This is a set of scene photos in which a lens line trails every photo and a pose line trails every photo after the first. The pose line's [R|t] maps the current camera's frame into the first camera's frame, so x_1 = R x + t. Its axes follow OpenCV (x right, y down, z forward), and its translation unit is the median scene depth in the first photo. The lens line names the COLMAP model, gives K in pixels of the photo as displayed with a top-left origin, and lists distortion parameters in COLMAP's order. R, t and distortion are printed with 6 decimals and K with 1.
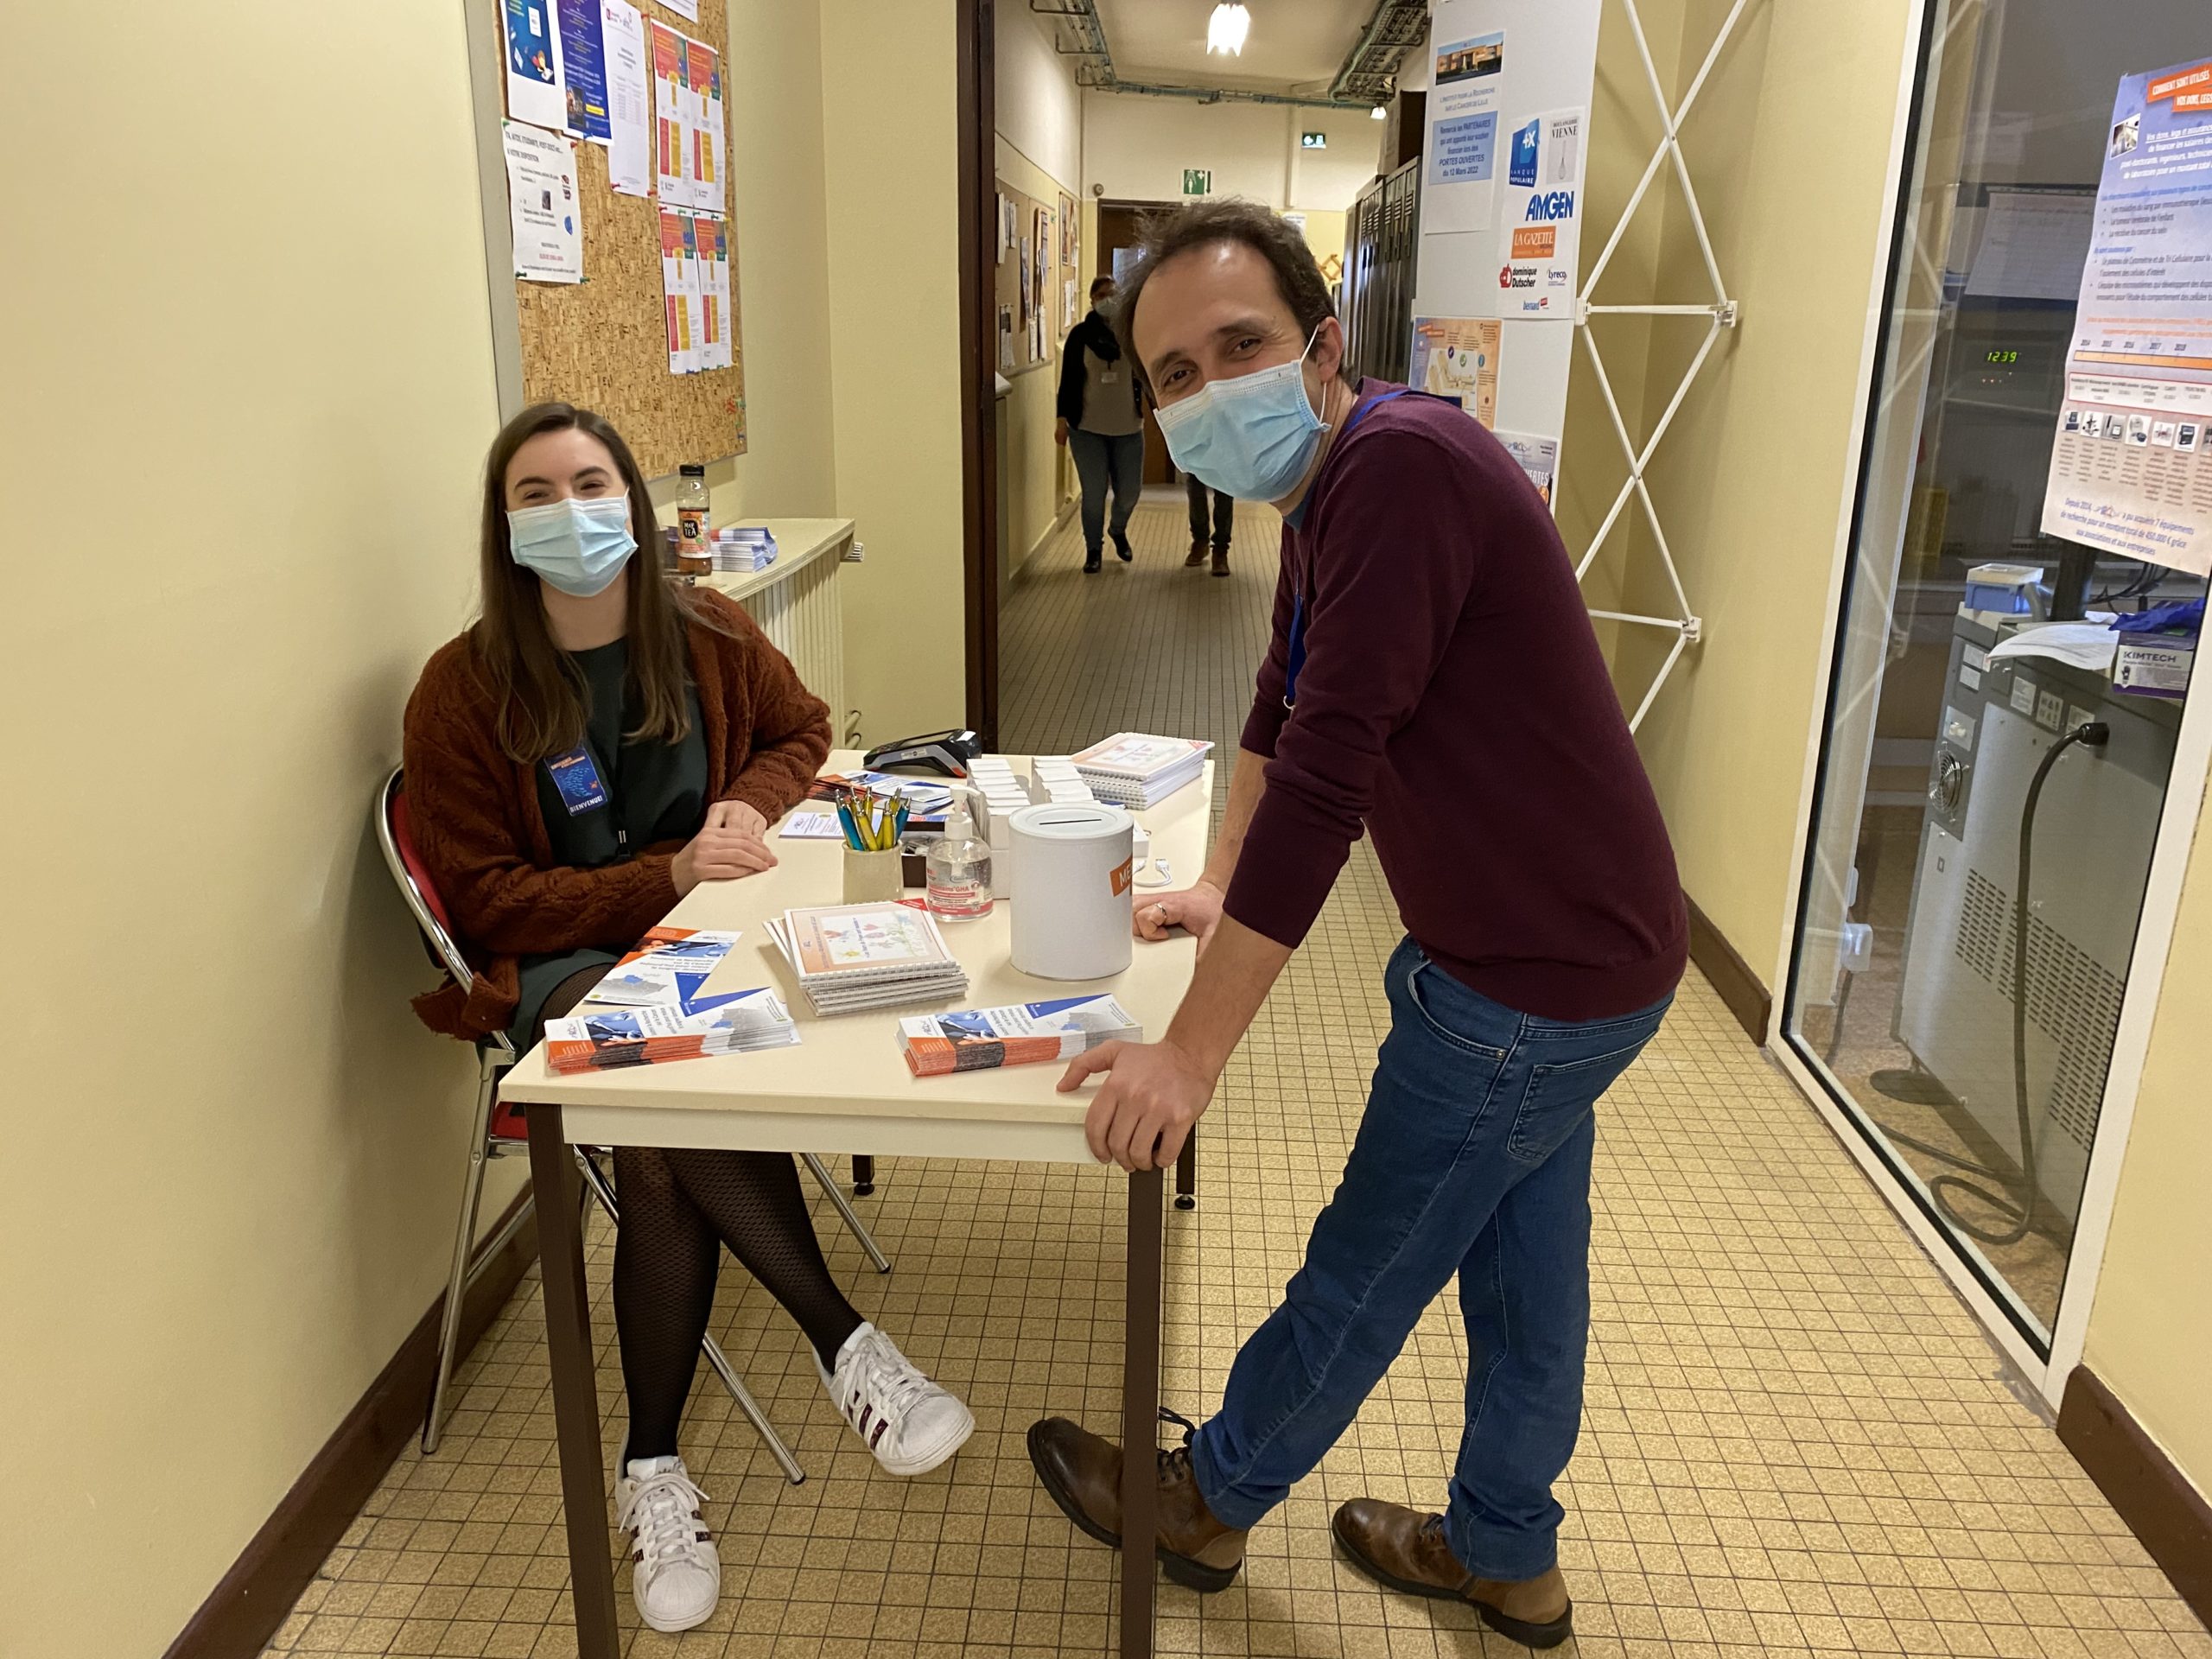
lens RADIAL K [[1703.6, 0, 1106.0], [0, 1703.6, 829.5], [0, 0, 1]] dist [-0.004432, 0.105814]
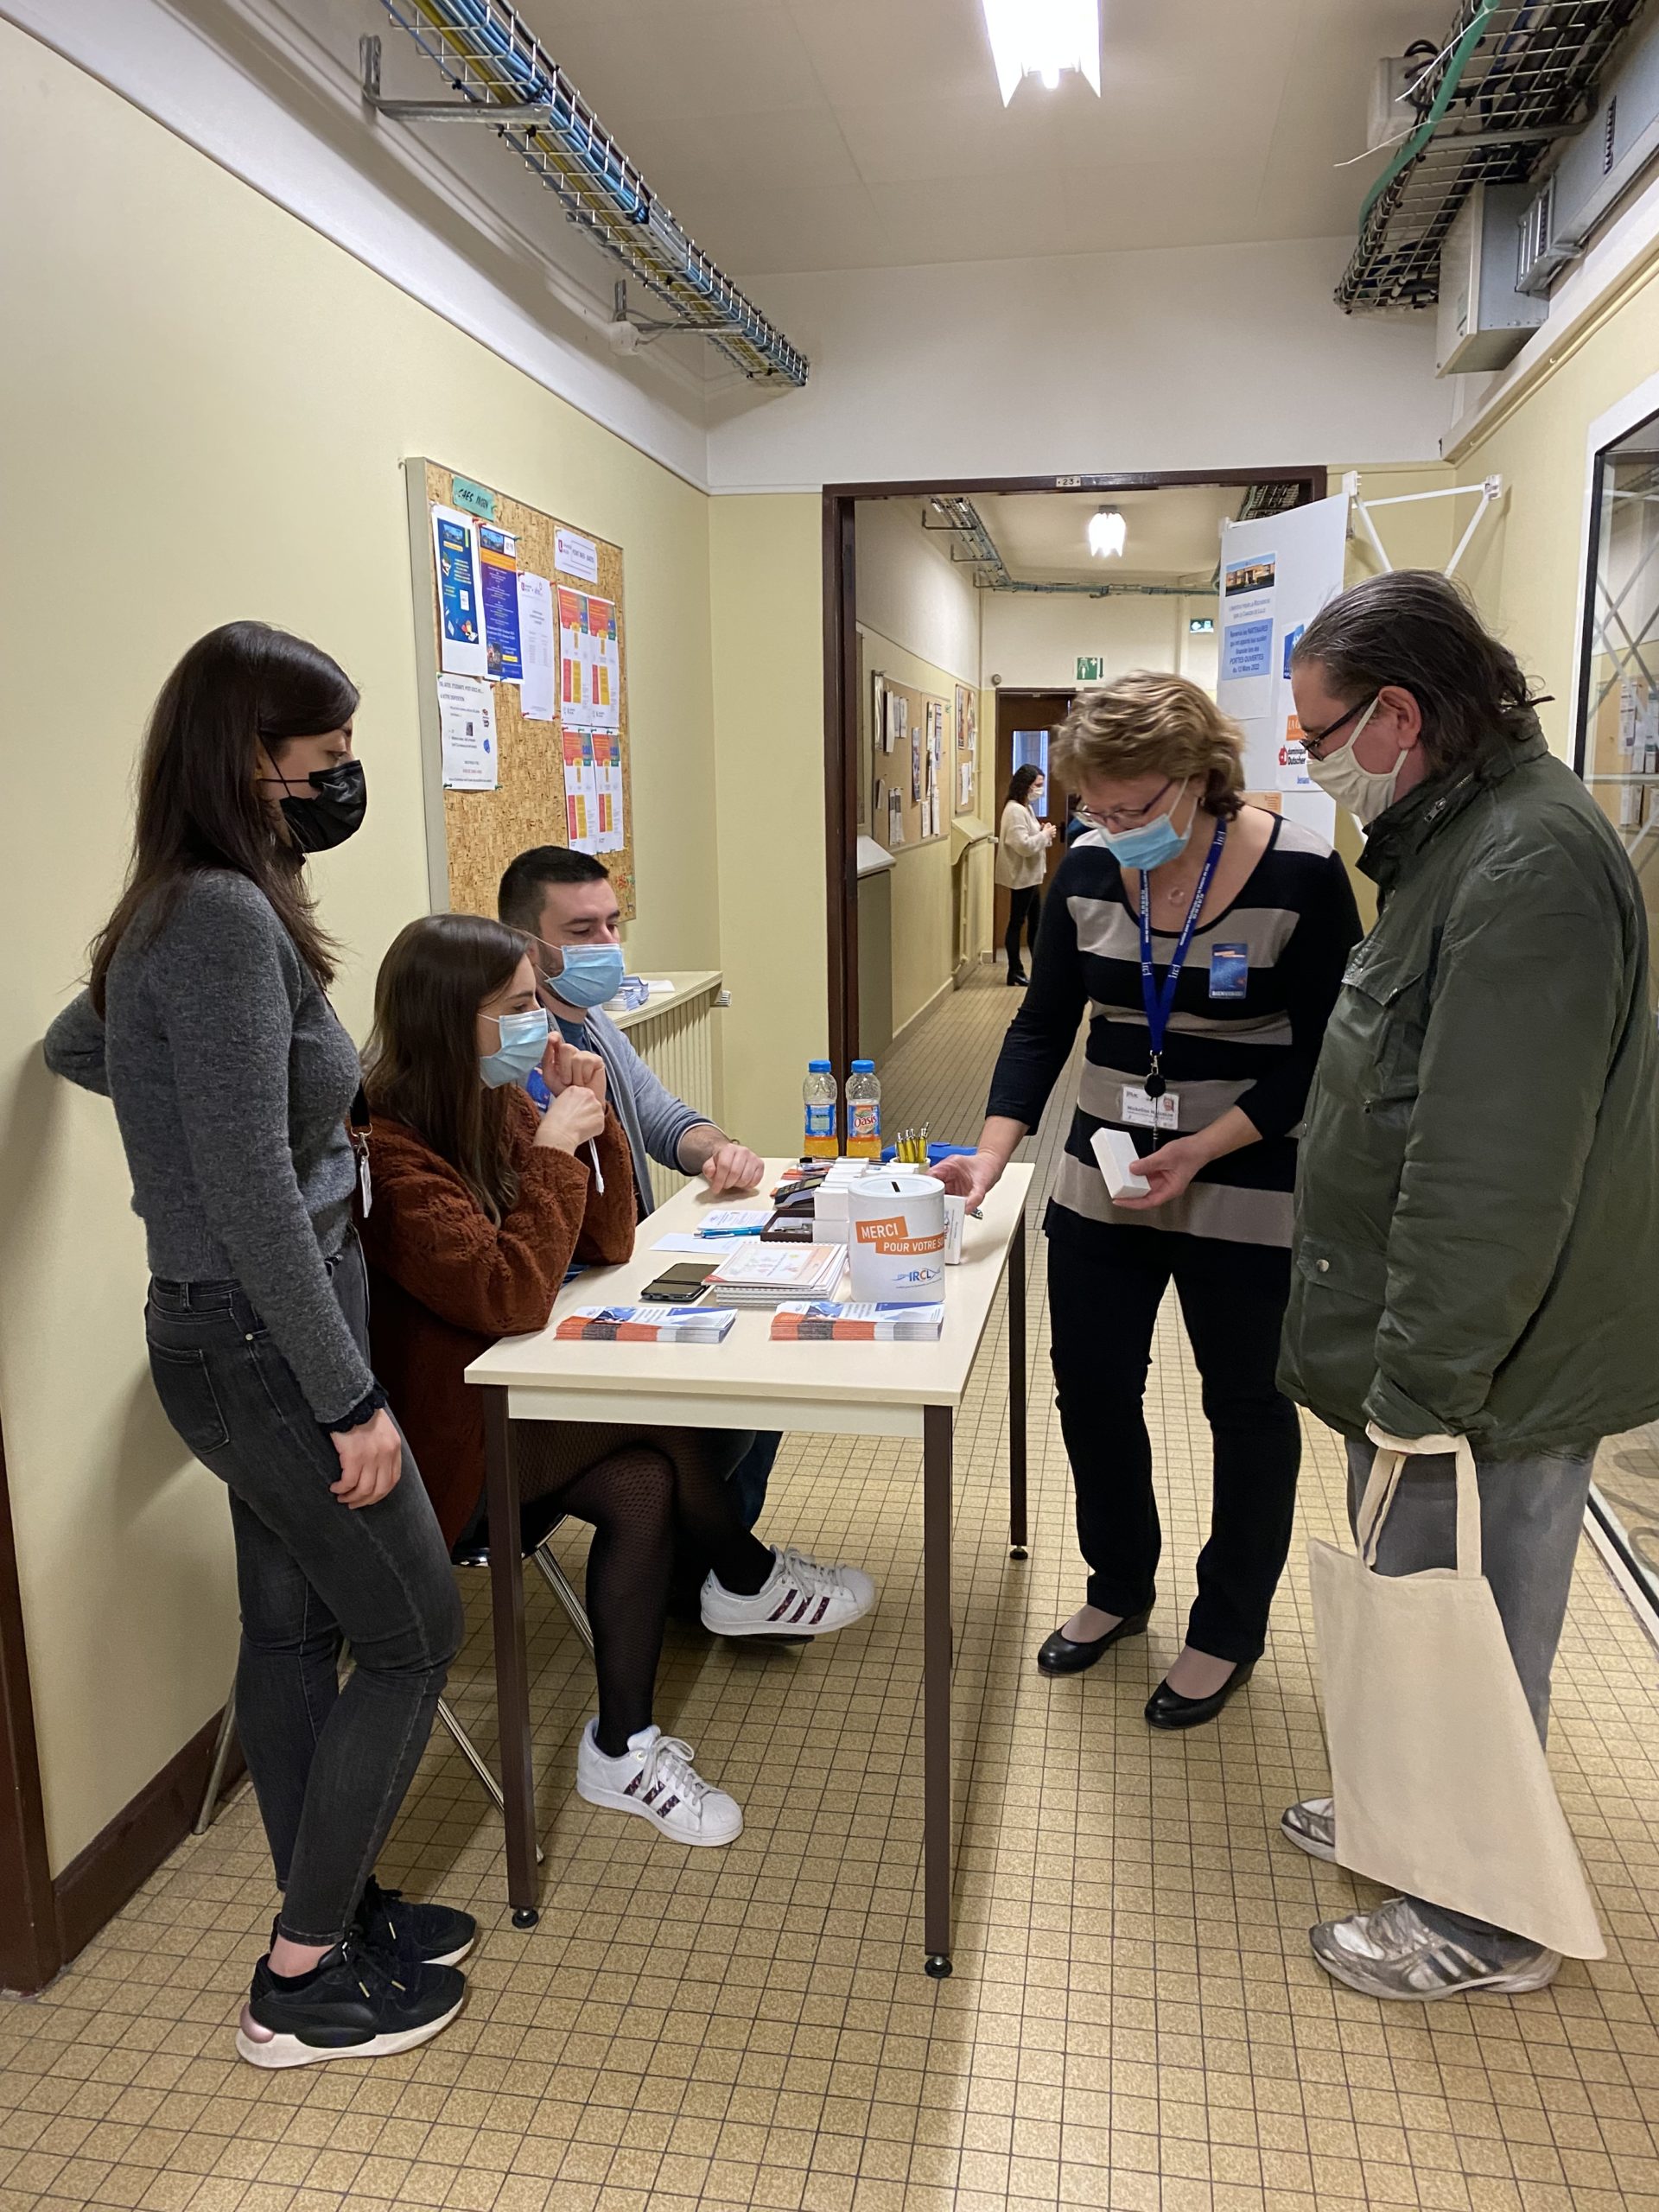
lens RADIAL K [[1678.7, 0, 829.5], [0, 1678.7, 1106.0], [0, 0, 1]] dist [0.103704, -0.002520]
pose [[0.992884, -0.005647, -0.118949, 0.074139], [-0.007456, 0.993967, -0.109424, 0.043244], [0.118849, 0.109532, 0.986852, -0.159584]]
